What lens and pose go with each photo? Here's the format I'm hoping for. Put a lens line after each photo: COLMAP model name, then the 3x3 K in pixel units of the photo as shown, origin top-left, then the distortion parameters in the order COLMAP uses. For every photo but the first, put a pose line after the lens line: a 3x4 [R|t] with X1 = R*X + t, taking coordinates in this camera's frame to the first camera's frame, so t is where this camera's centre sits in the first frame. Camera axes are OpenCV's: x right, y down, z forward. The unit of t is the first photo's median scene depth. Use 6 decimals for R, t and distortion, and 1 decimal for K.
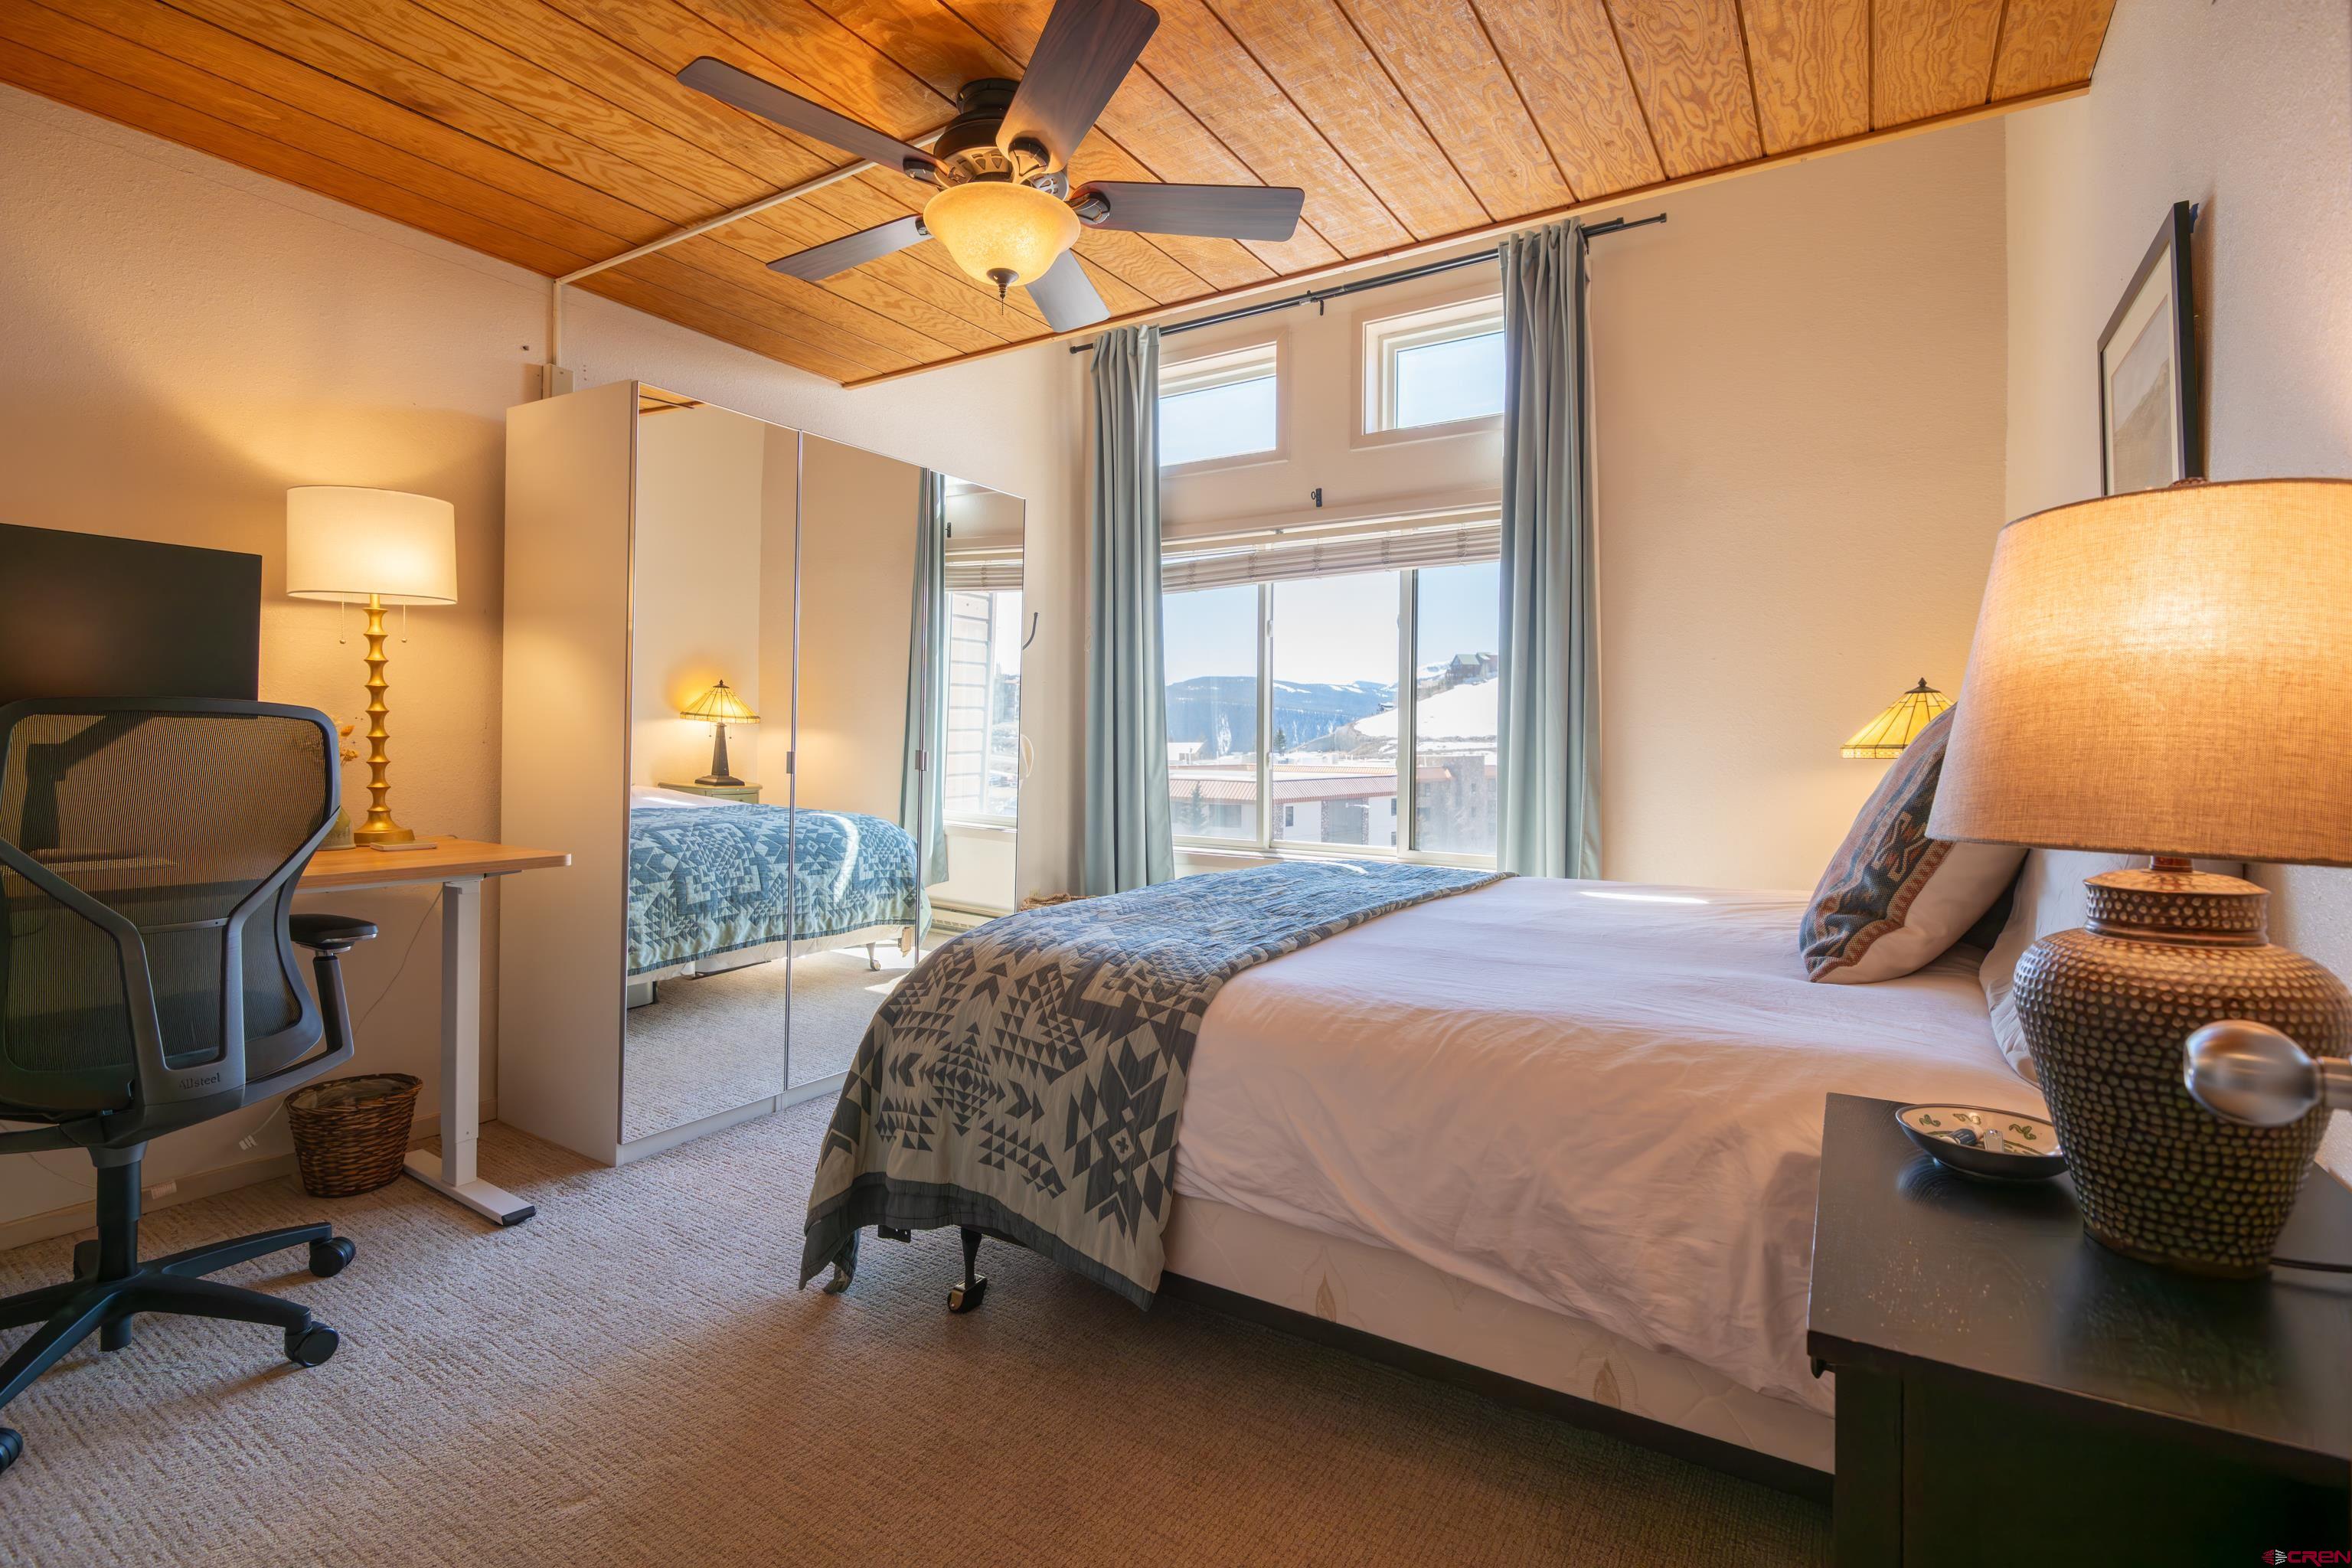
lens RADIAL K [[1078.2, 0, 1178.6], [0, 1078.2, 782.9], [0, 0, 1]] dist [0.009555, -0.017277]
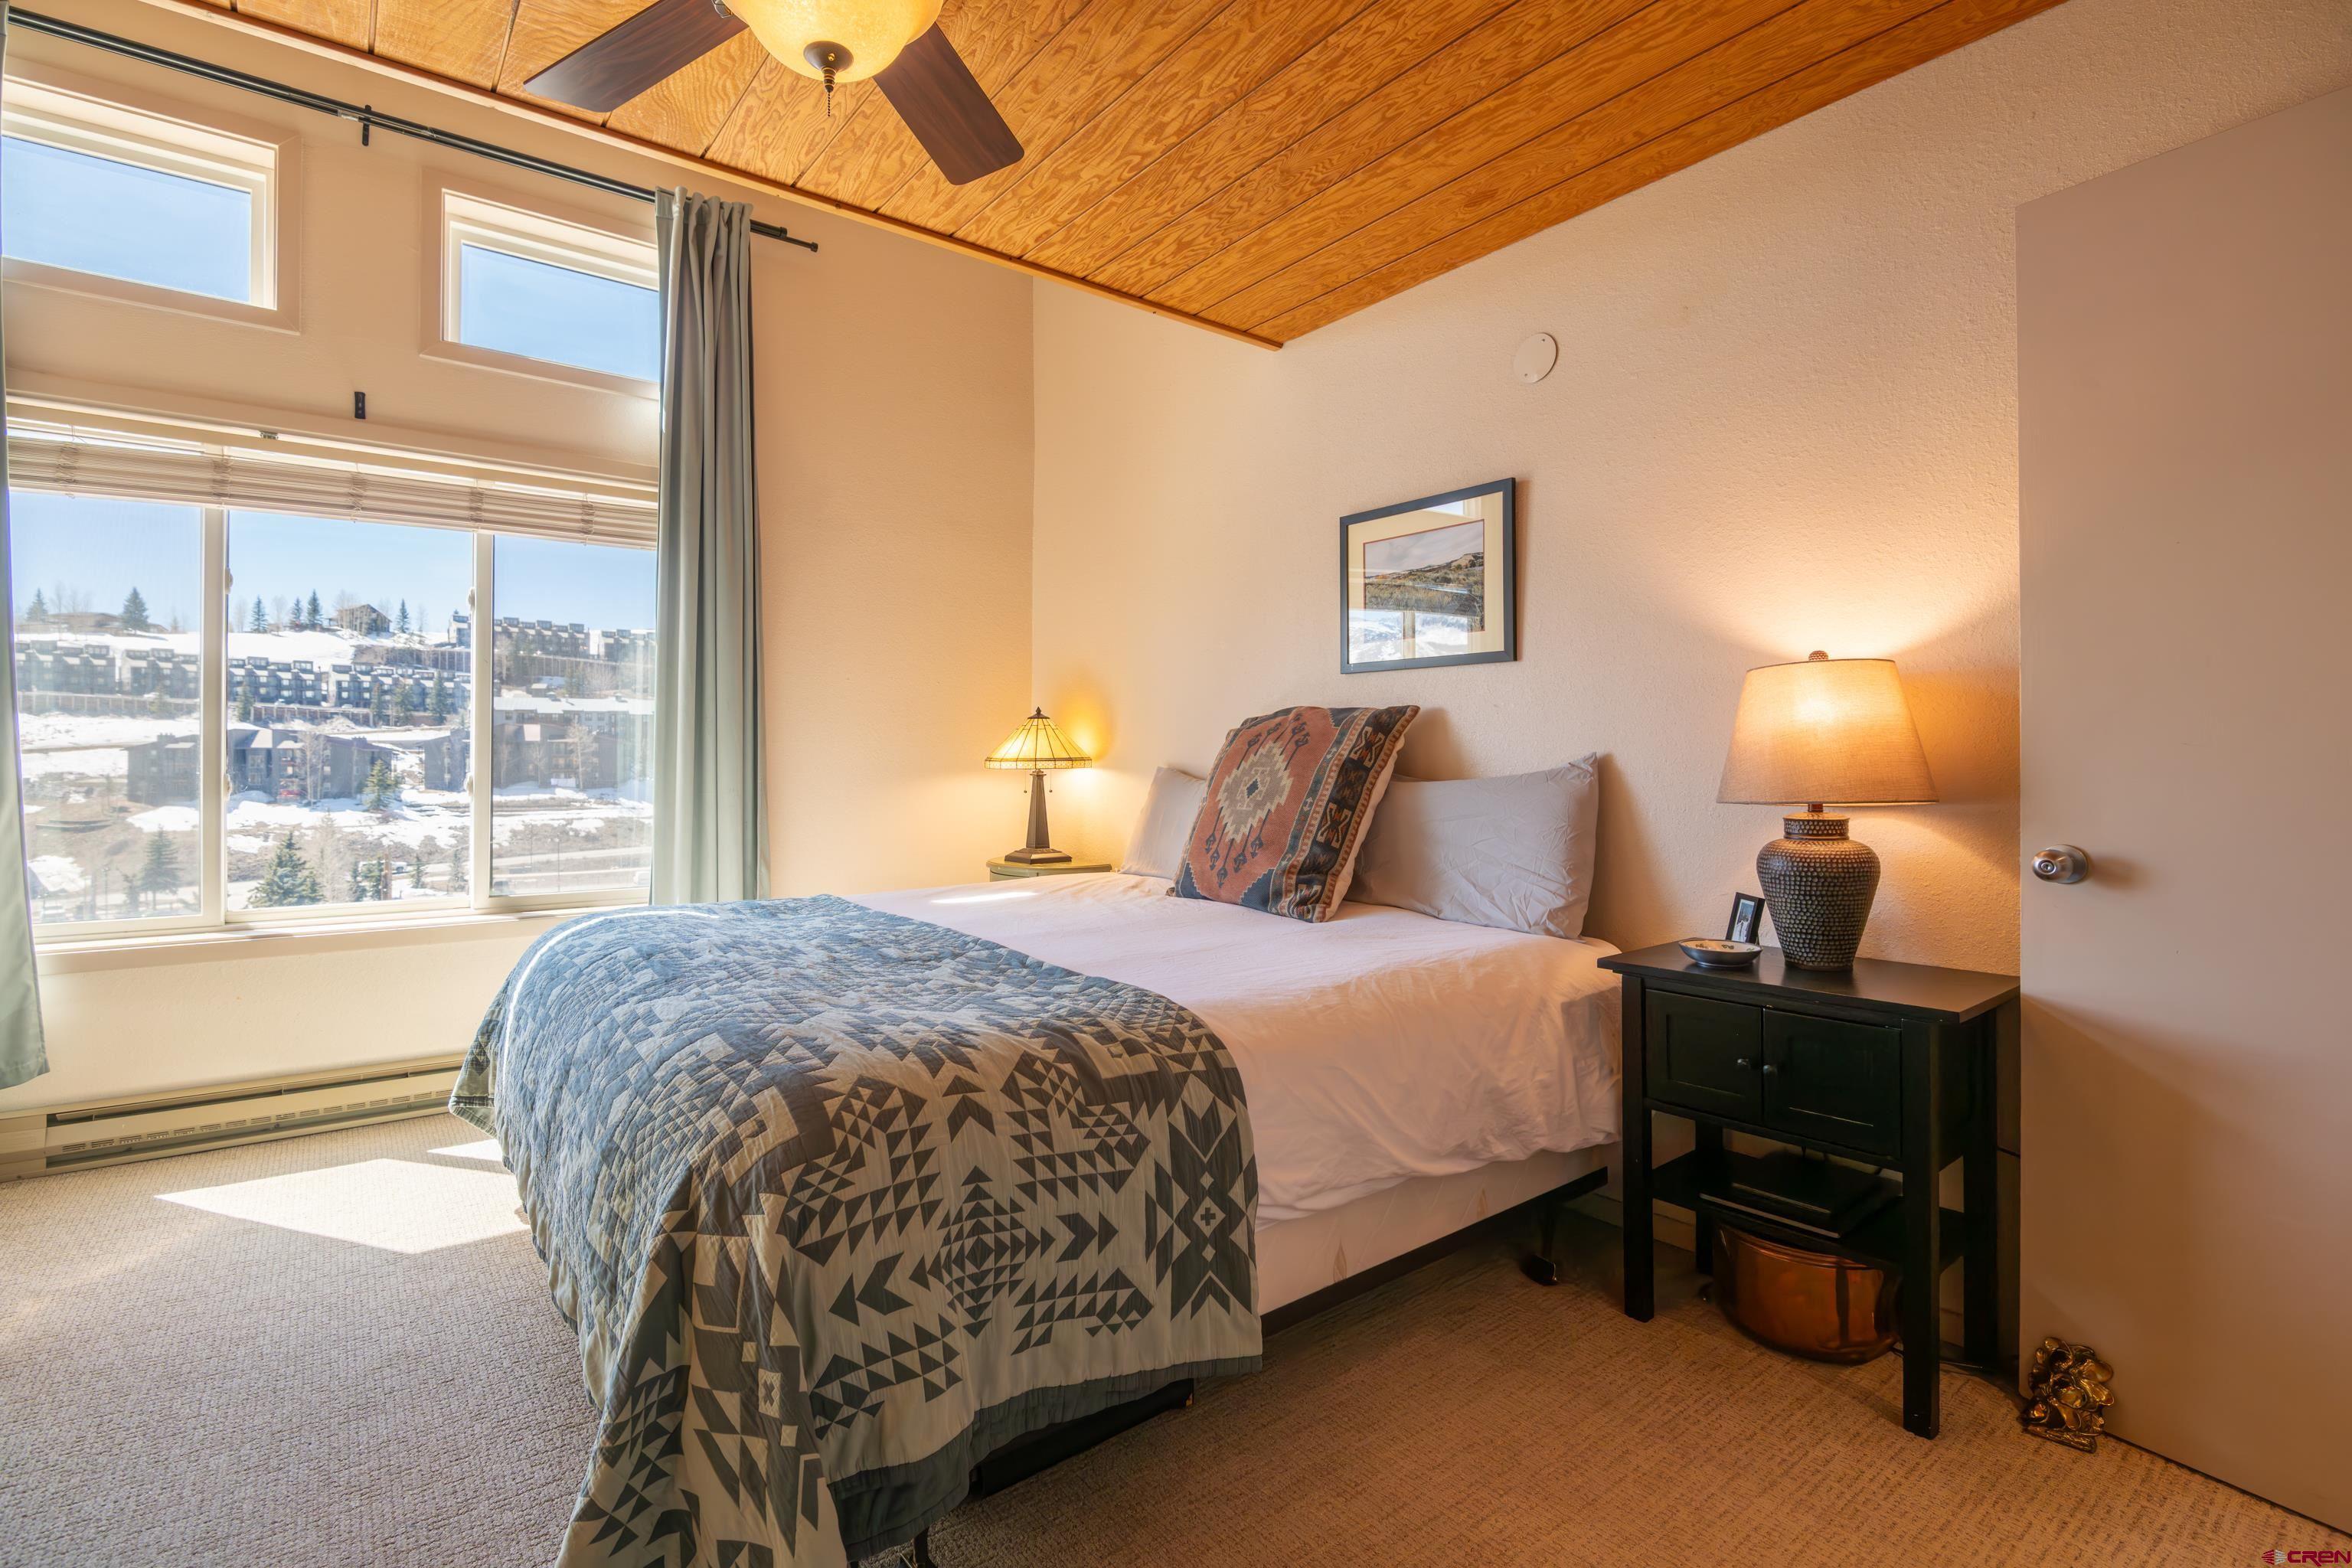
lens RADIAL K [[1090.7, 0, 1141.1], [0, 1090.7, 798.7], [0, 0, 1]] dist [-0.003475, -0.000775]
pose [[0.355669, -0.040380, 0.933739, -0.915862], [0.037052, 0.998890, 0.029084, -0.035513], [-0.933877, 0.024253, 0.356771, 0.743539]]
